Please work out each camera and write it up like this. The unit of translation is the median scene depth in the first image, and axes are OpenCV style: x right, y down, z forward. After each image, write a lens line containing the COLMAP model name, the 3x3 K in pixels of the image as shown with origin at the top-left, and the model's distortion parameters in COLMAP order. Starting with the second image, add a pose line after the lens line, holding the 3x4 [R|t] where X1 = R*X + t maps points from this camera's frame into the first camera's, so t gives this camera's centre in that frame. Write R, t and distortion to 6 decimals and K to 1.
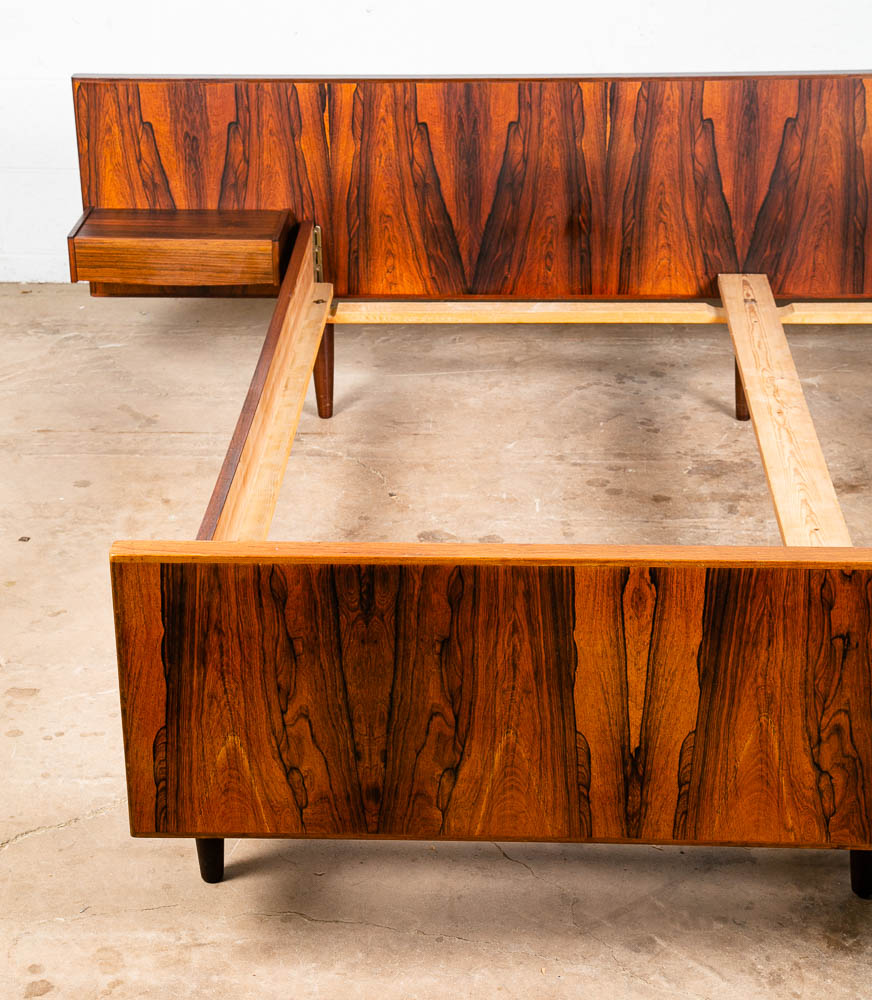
lens RADIAL K [[2077.4, 0, 435.6], [0, 2077.4, 477.1], [0, 0, 1]] dist [0.150906, 0.396778]
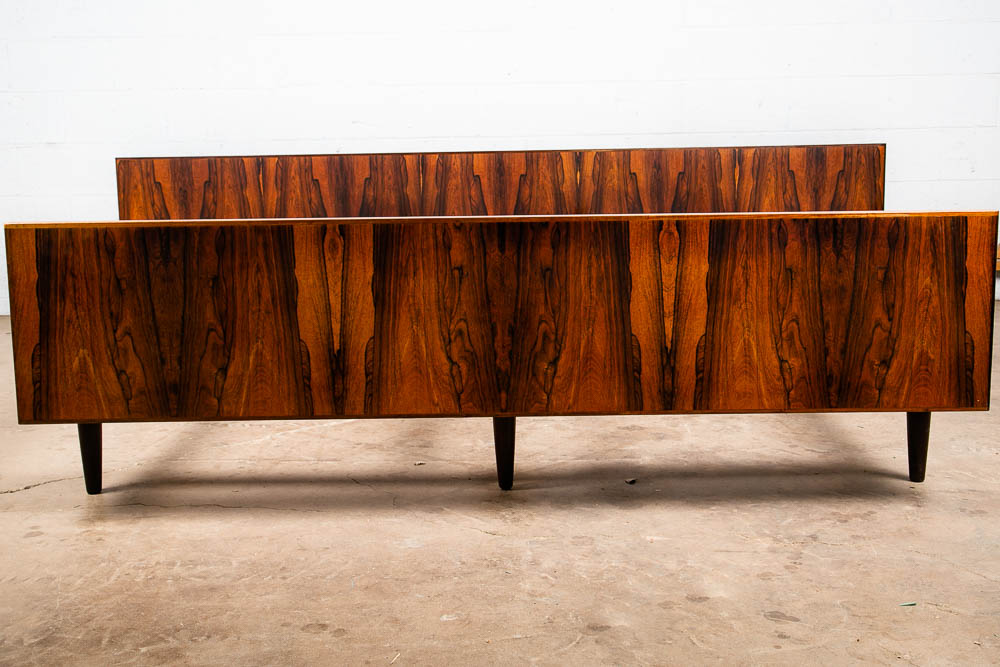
lens RADIAL K [[1178.9, 0, 492.1], [0, 1178.9, 290.3], [0, 0, 1]] dist [0.034780, 0.075374]
pose [[0.999277, -0.009026, 0.036932, 0.104613], [0.018708, 0.962400, -0.270993, 0.192089], [-0.033097, 0.271488, 0.961873, 0.065954]]
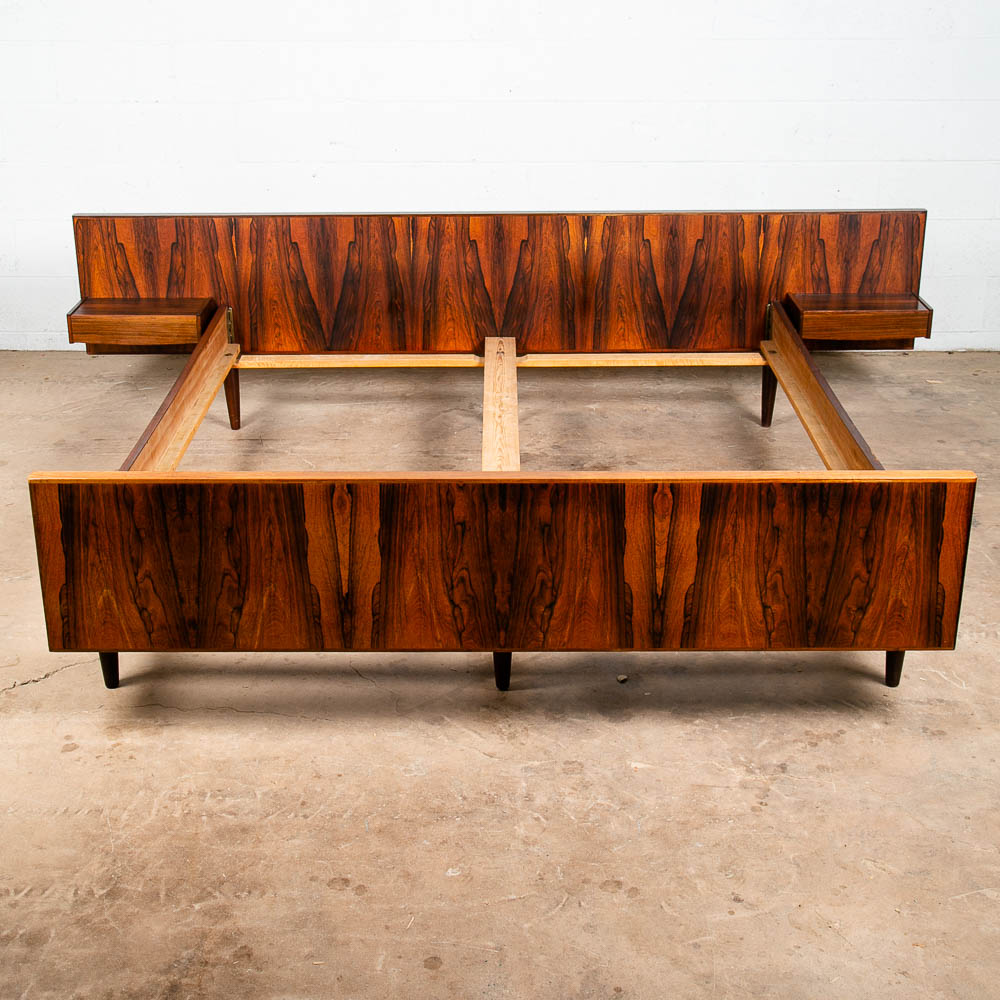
lens RADIAL K [[1479.2, 0, 480.5], [0, 1479.2, 452.6], [0, 0, 1]] dist [0.002781, 0.023724]
pose [[0.999358, -0.006856, 0.035161, 0.094332], [0.008401, 0.998997, -0.043985, 0.040178], [-0.034824, 0.044253, 0.998413, -0.118383]]
